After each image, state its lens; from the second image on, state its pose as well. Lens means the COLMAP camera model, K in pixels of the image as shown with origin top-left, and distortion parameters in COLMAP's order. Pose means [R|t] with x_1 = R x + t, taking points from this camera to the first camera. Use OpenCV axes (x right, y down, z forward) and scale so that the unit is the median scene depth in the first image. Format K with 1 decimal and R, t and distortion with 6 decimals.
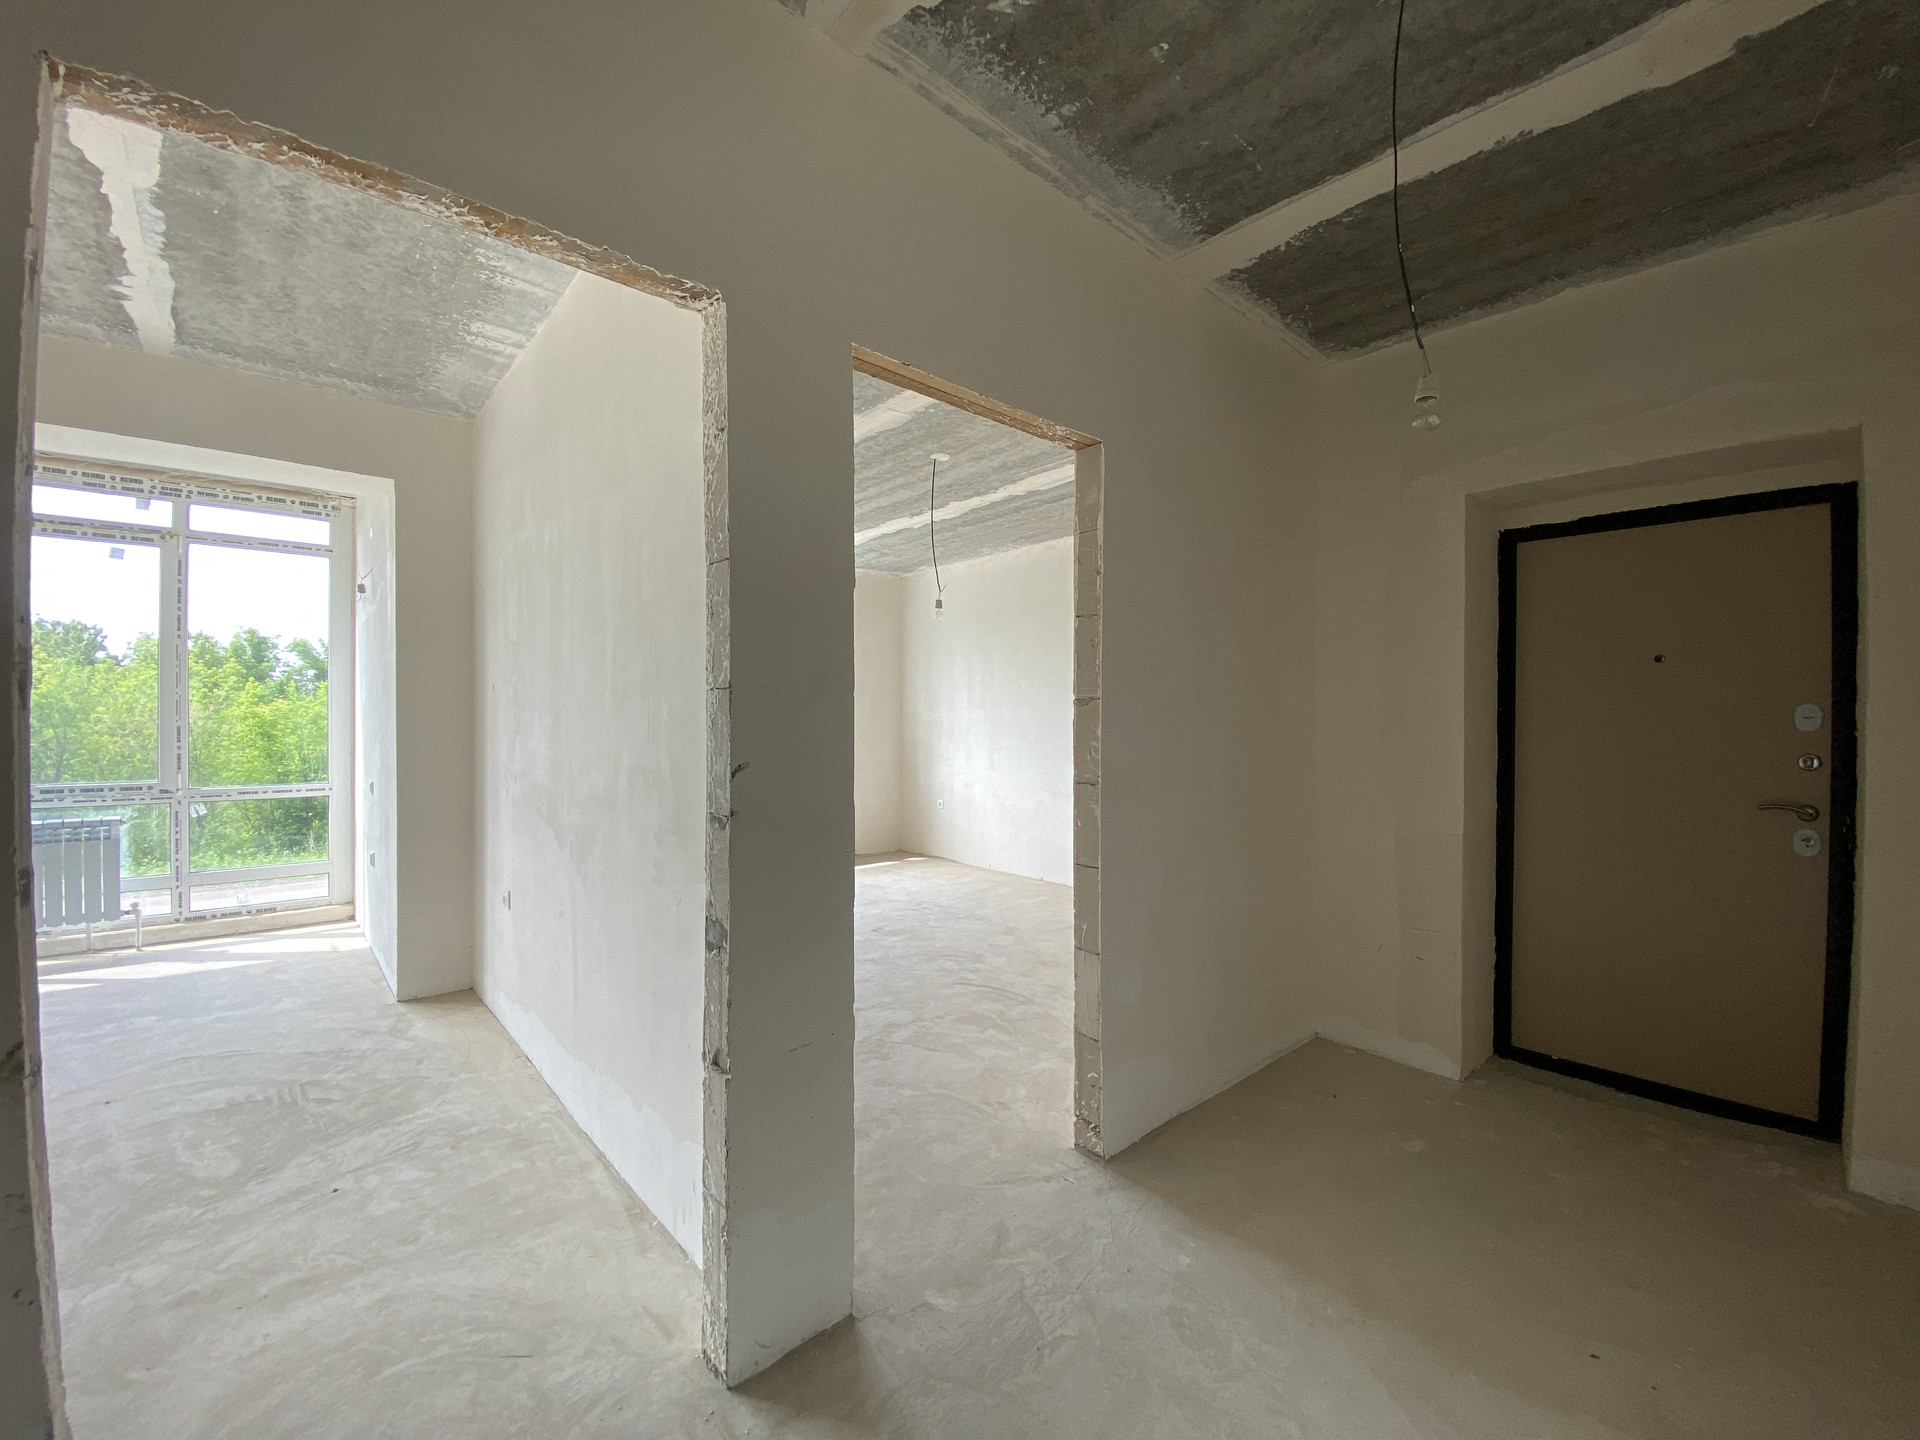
lens RADIAL K [[769.8, 0, 960.0], [0, 769.8, 720.0], [0, 0, 1]] dist [0.012496, -0.016432]
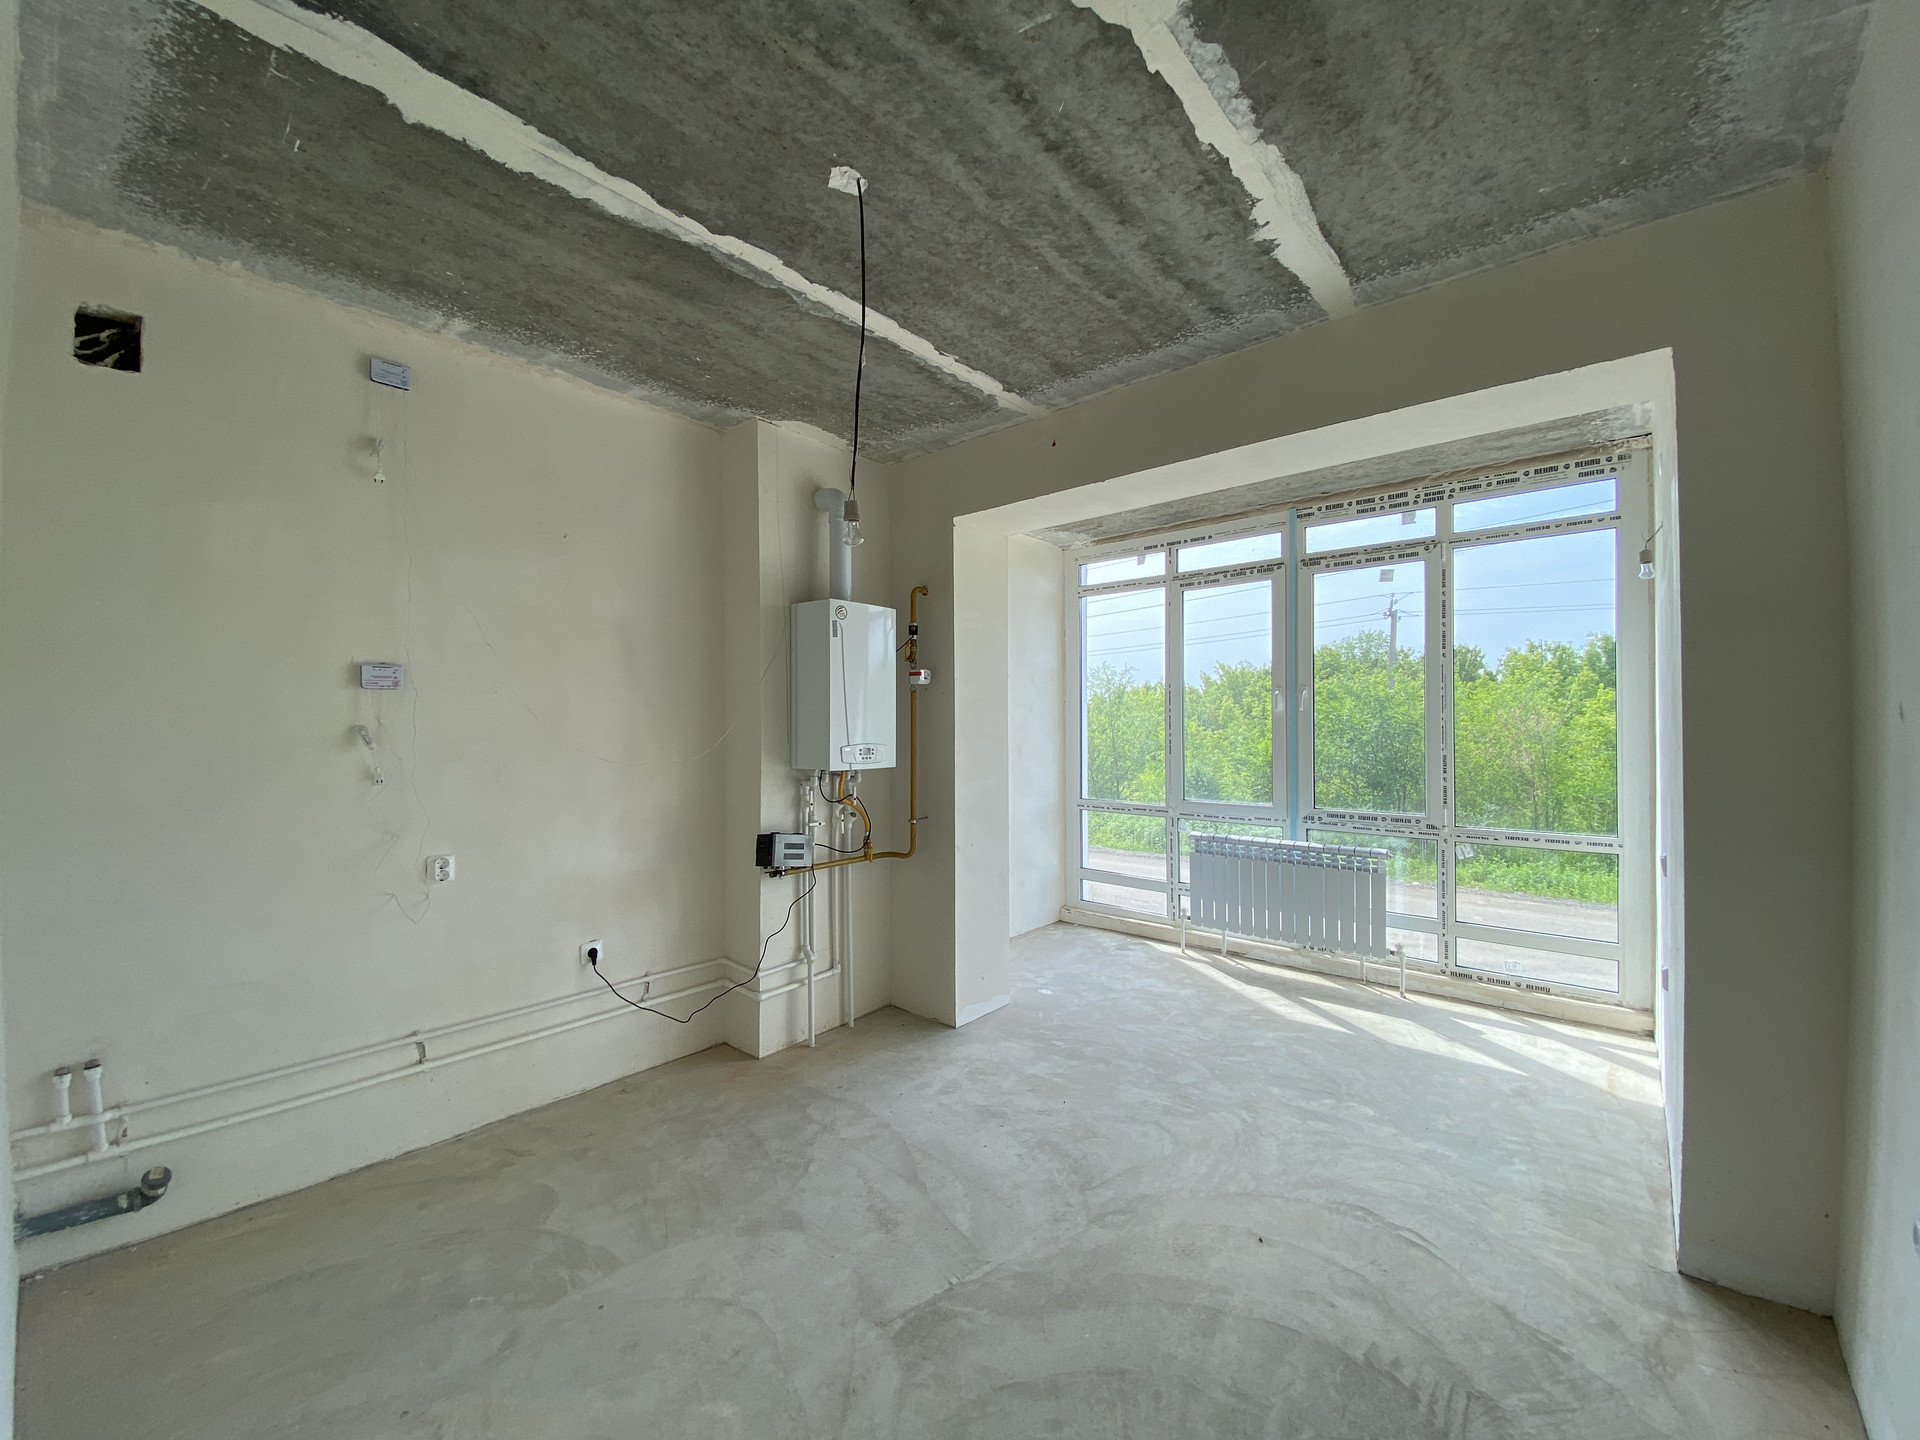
lens RADIAL K [[769.8, 0, 960.0], [0, 769.8, 720.0], [0, 0, 1]] dist [0.012496, -0.016432]
pose [[0.121405, -0.006761, -0.992580, -0.203171], [0.001939, 0.999977, -0.006574, -0.029835], [0.992601, -0.001126, 0.121415, 0.345536]]
